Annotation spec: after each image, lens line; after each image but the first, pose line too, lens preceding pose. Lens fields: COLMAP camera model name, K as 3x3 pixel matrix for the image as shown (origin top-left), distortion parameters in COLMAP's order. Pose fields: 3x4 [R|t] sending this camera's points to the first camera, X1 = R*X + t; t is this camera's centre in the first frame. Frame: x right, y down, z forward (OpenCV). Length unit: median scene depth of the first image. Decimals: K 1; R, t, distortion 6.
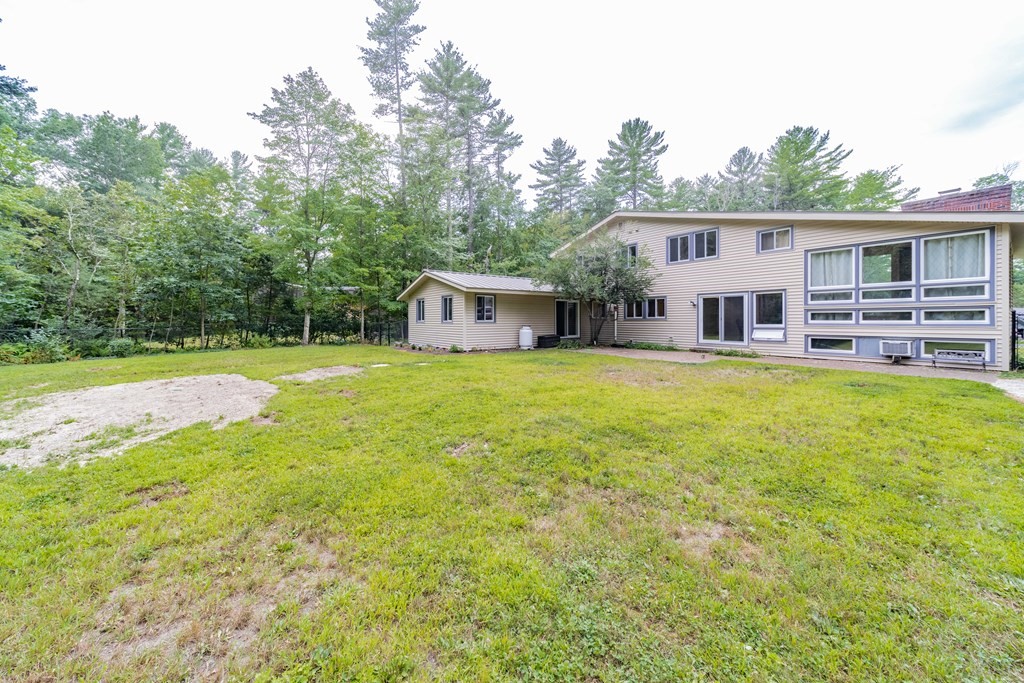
lens RADIAL K [[370.0, 0, 510.9], [0, 370.0, 317.9], [0, 0, 1]] dist [0.001248, 0.000002]
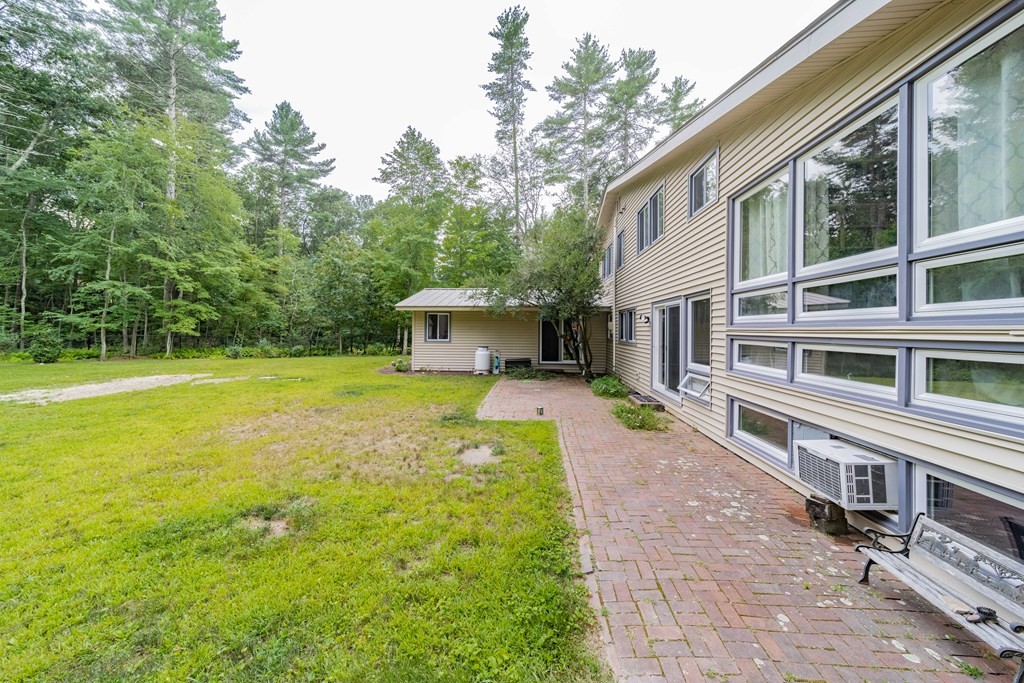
lens RADIAL K [[373.5, 0, 505.9], [0, 373.5, 332.8], [0, 0, 1]] dist [-0.028572, 0.000117]
pose [[0.748354, 0.011057, -0.663207, 0.754069], [-0.002477, 0.999901, 0.013874, -0.027050], [0.663294, -0.008740, 0.748307, 0.437899]]
